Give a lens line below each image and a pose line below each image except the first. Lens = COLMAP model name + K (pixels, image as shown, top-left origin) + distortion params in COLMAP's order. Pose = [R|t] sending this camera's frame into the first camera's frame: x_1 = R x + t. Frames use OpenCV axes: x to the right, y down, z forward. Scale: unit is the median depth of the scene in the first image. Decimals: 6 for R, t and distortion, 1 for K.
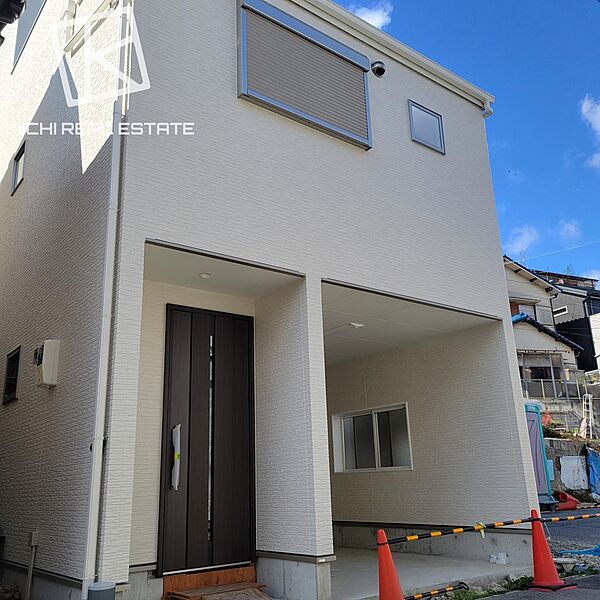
lens RADIAL K [[571.1, 0, 300.0], [0, 571.1, 300.0], [0, 0, 1]] dist [-0.001750, 0.005308]
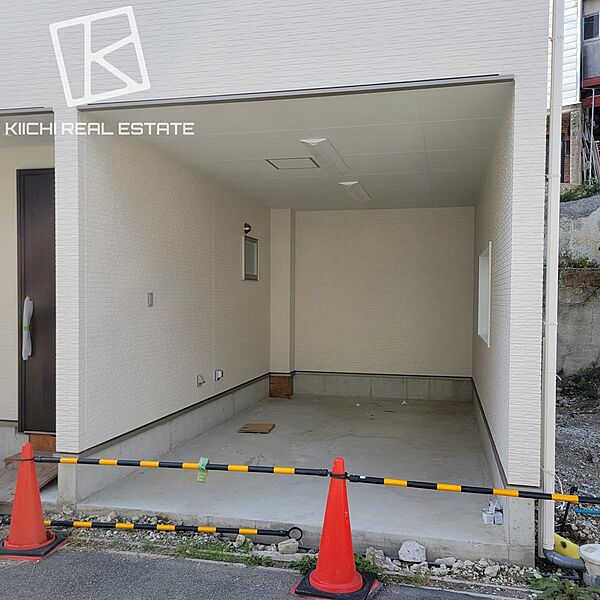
lens RADIAL K [[571.1, 0, 300.0], [0, 571.1, 300.0], [0, 0, 1]] dist [-0.001750, 0.005308]
pose [[0.661370, 0.036217, -0.749185, 0.794290], [0.197429, 0.955205, 0.220464, 0.094562], [0.723610, -0.293719, 0.624594, 0.682643]]
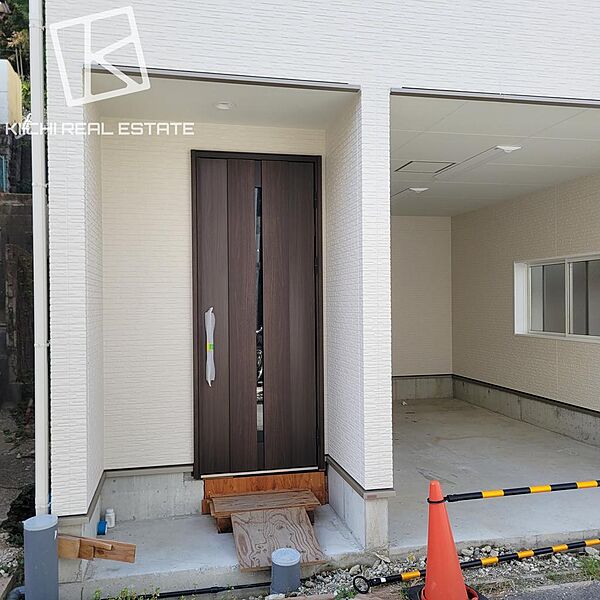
lens RADIAL K [[587.5, 0, 306.5], [0, 587.5, 302.5], [0, 0, 1]] dist [0.054318, -0.006675]
pose [[0.911913, 0.028903, -0.409365, 0.231245], [0.100000, 0.951799, 0.289963, -0.012717], [0.398014, -0.305358, 0.865068, 0.325033]]
